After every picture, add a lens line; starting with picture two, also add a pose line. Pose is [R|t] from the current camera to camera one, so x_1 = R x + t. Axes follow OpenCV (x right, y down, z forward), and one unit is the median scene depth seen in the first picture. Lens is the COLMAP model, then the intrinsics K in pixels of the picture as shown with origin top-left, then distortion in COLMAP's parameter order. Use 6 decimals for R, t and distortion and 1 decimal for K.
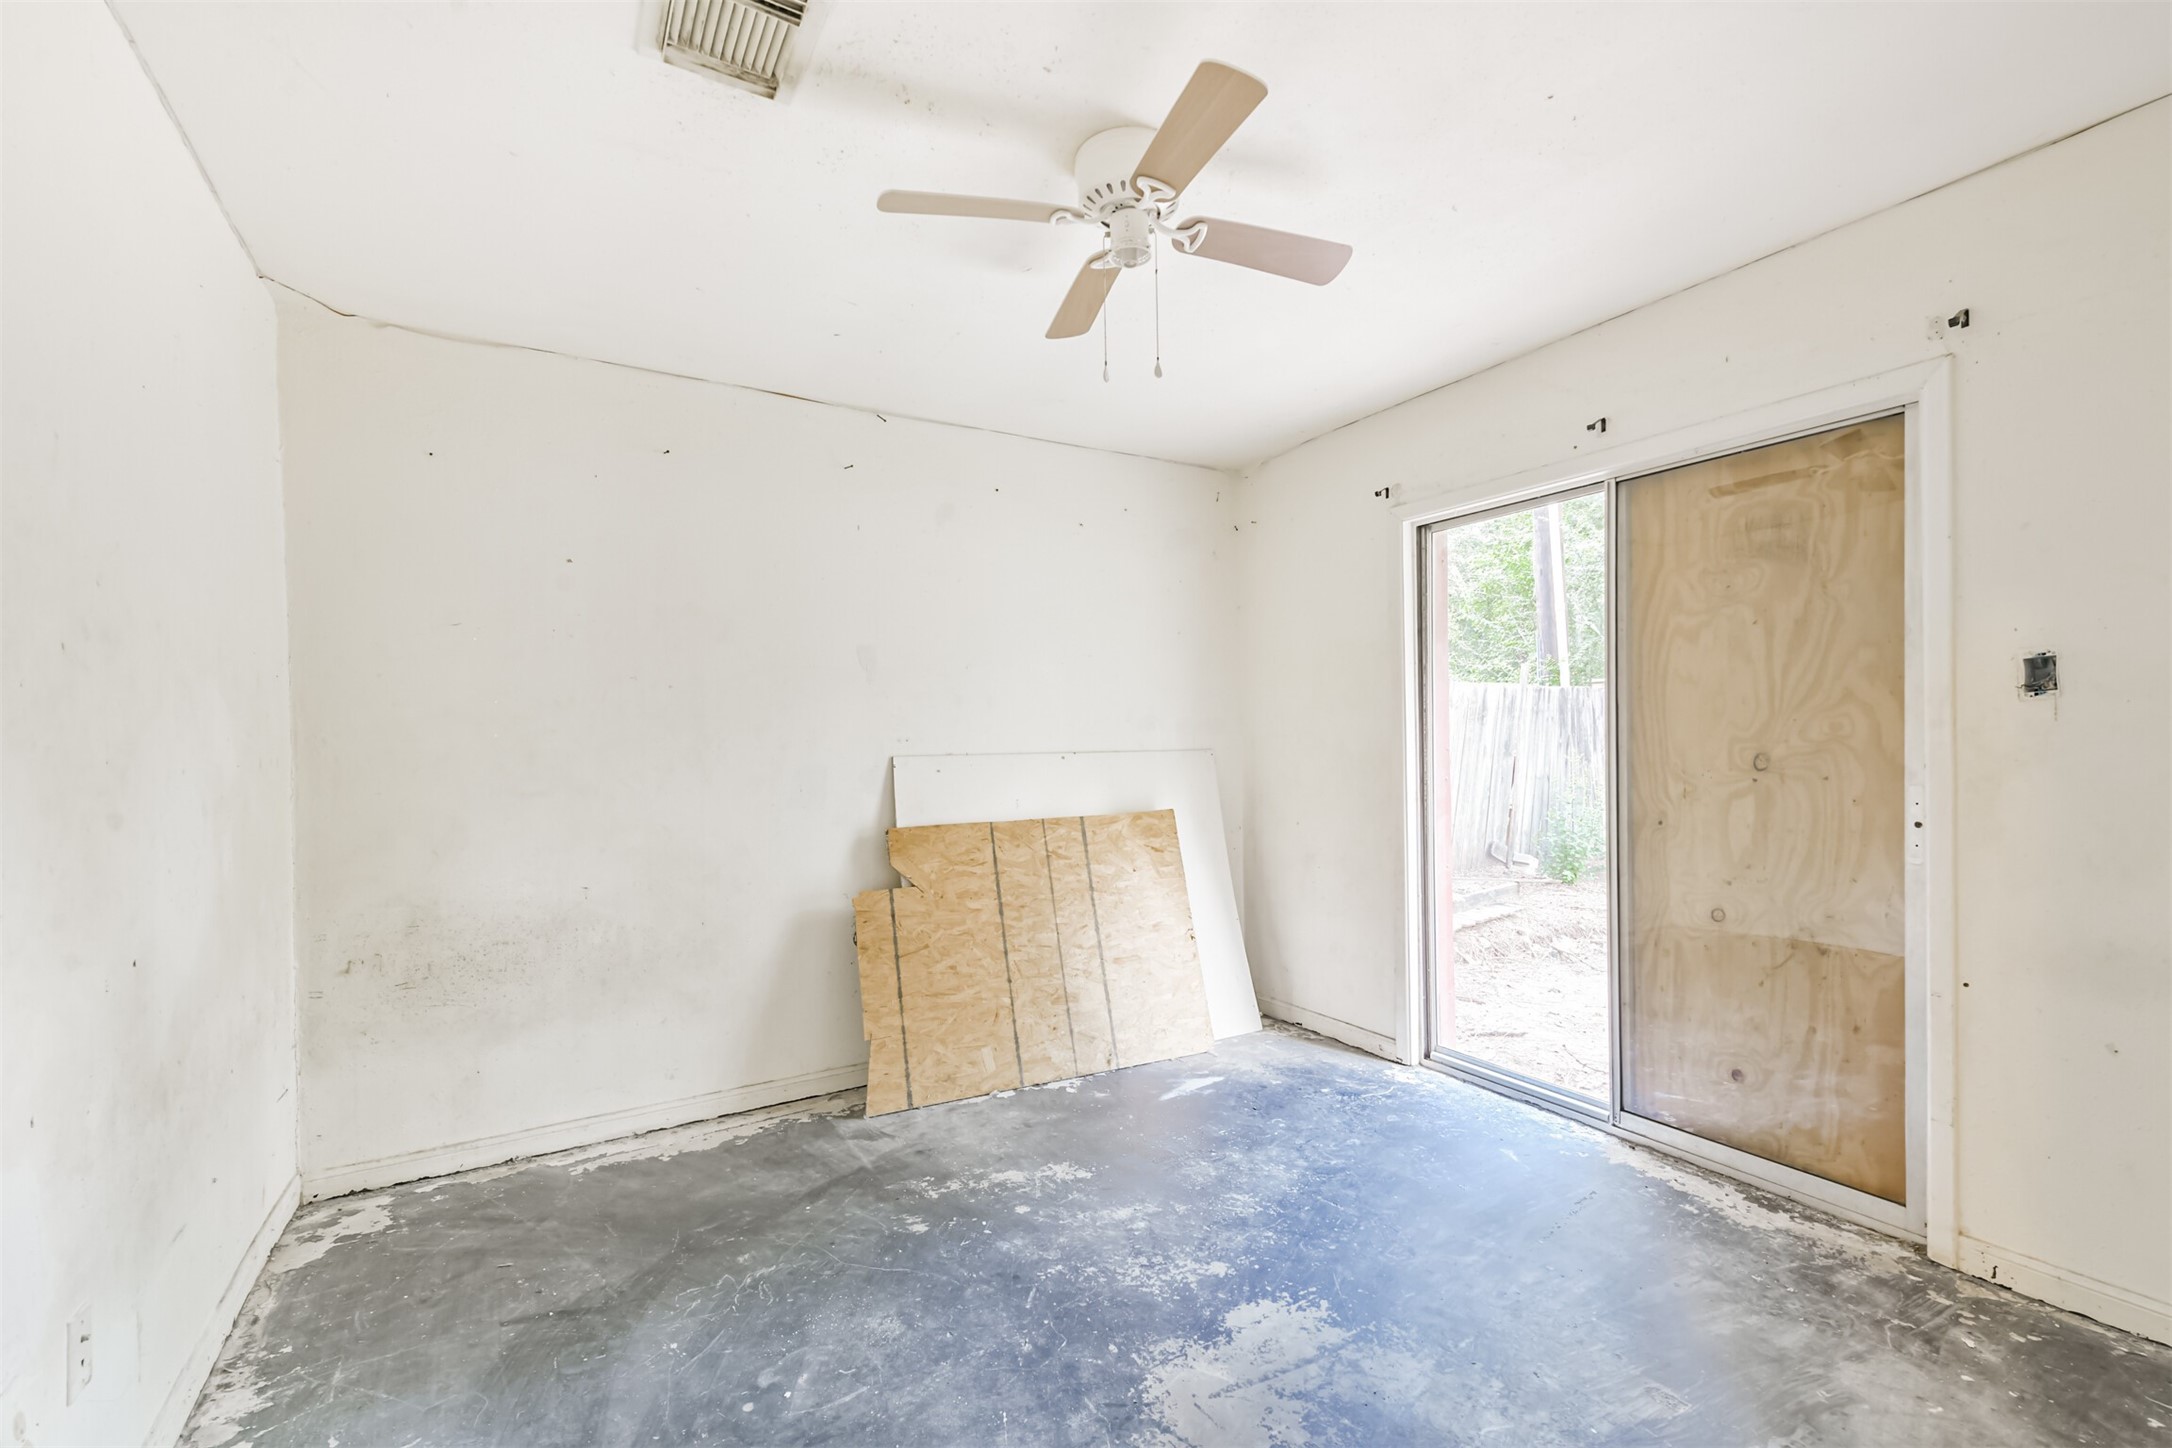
lens RADIAL K [[911.1, 0, 1088.9], [0, 911.1, 751.0], [0, 0, 1]] dist [0.036074, -0.012594]
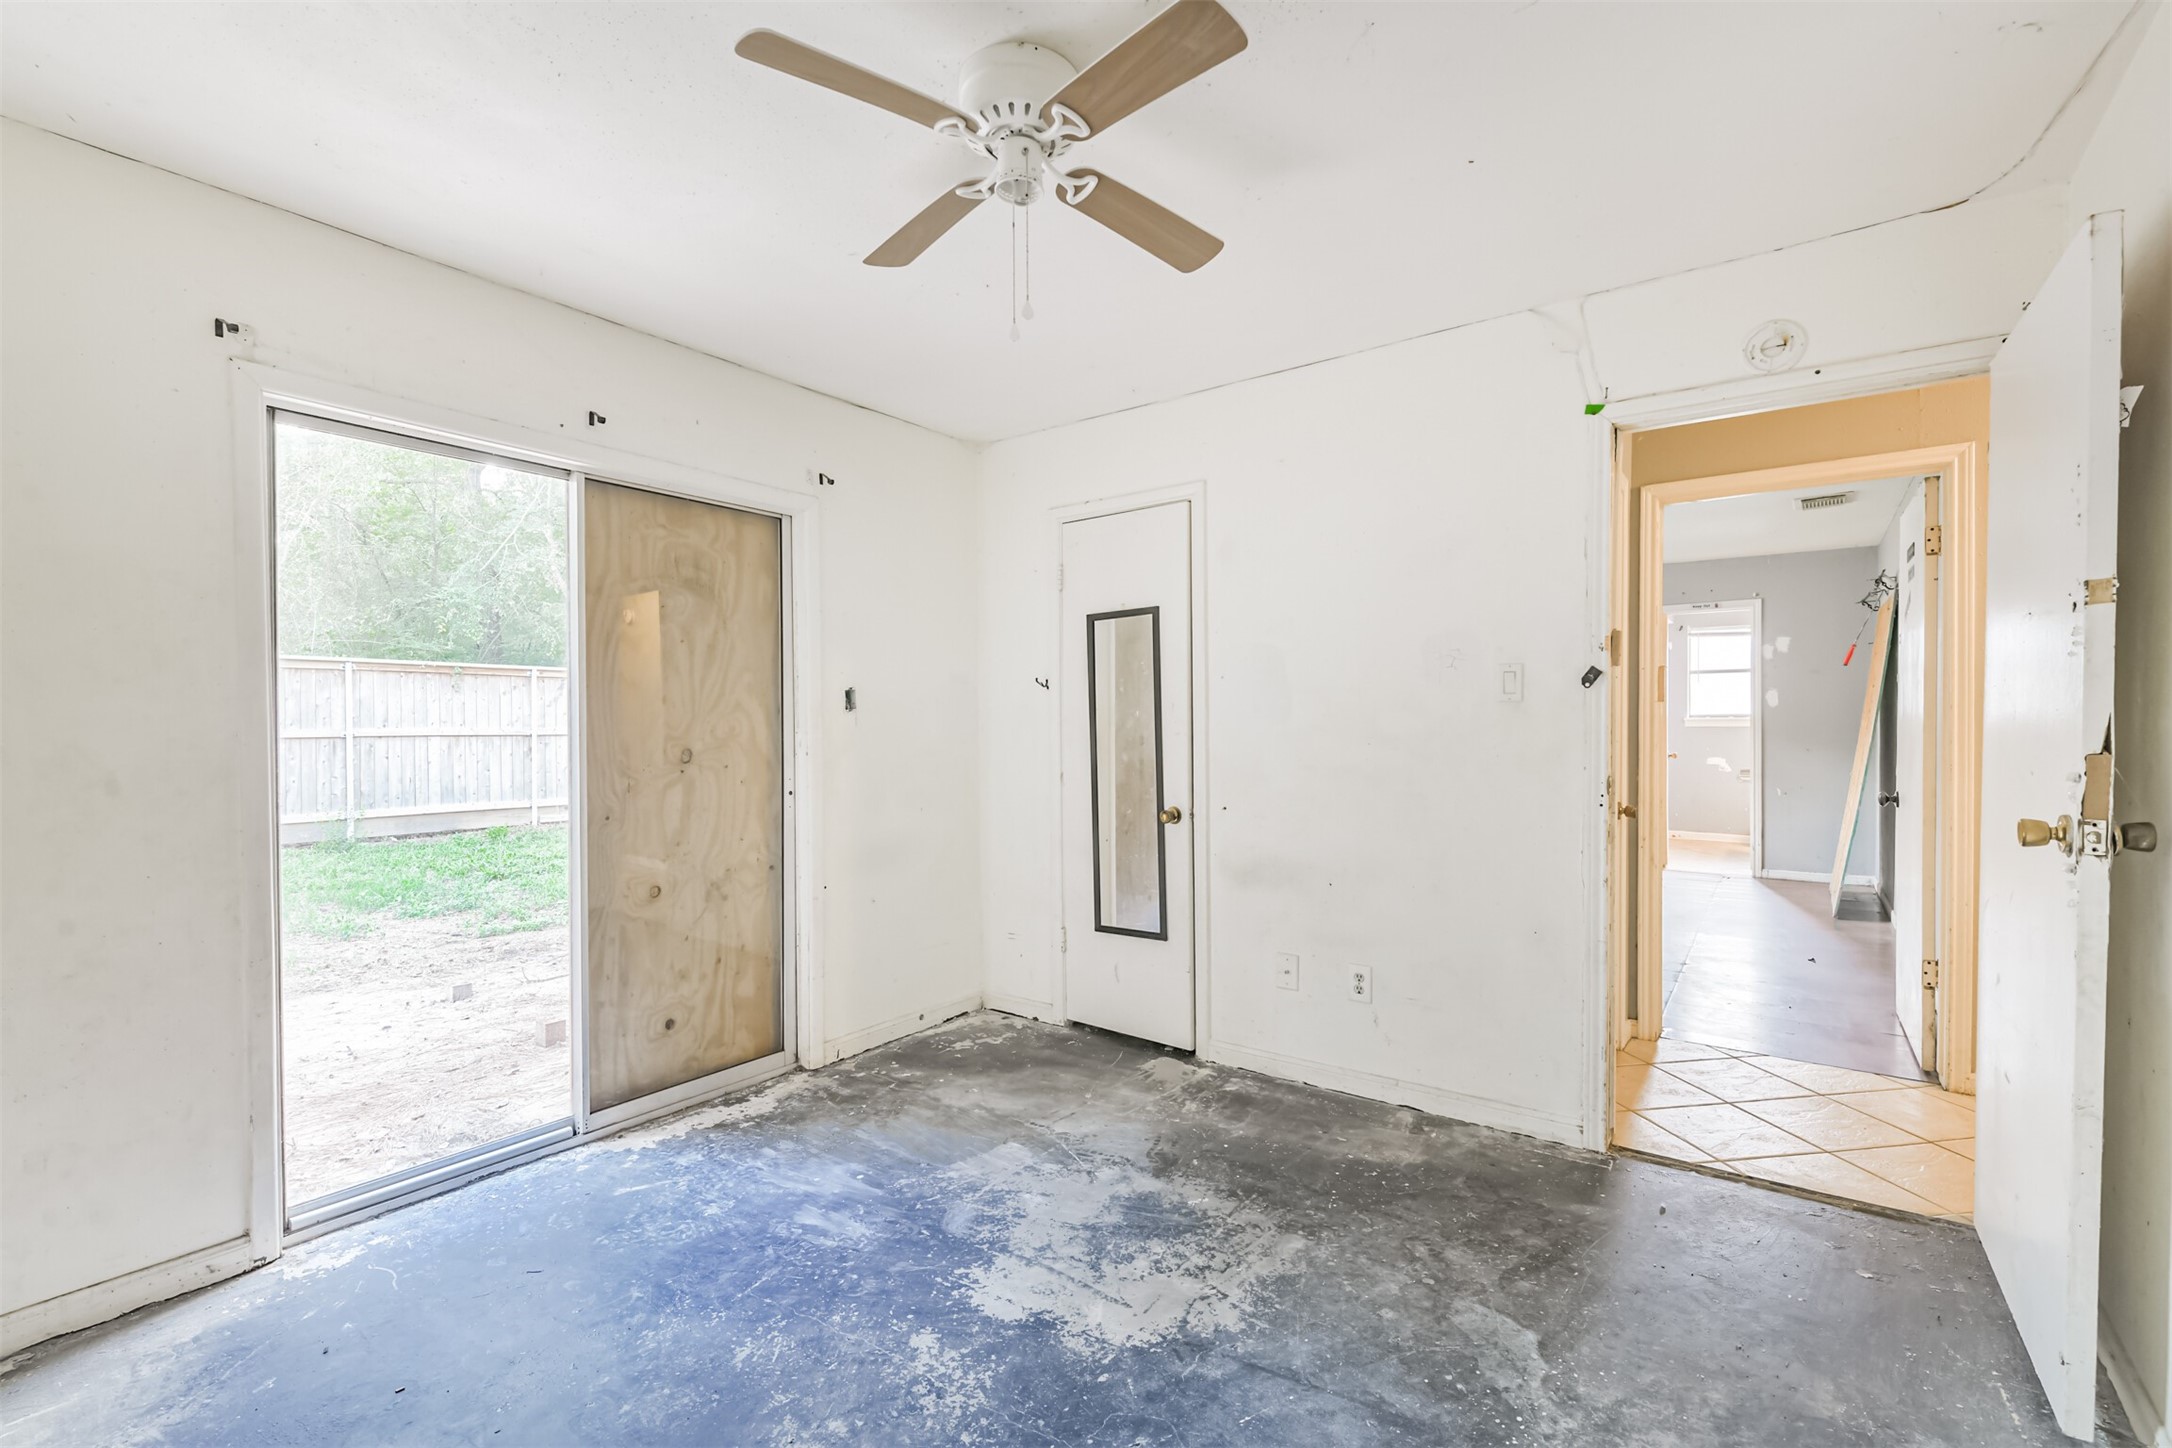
lens RADIAL K [[924.5, 0, 1091.9], [0, 924.5, 723.1], [0, 0, 1]] dist [0.034945, -0.013343]
pose [[-0.366285, 0.013712, 0.930402, -0.633589], [0.015287, 0.999845, -0.008717, -0.013278], [-0.930377, 0.011030, -0.366438, 0.980867]]
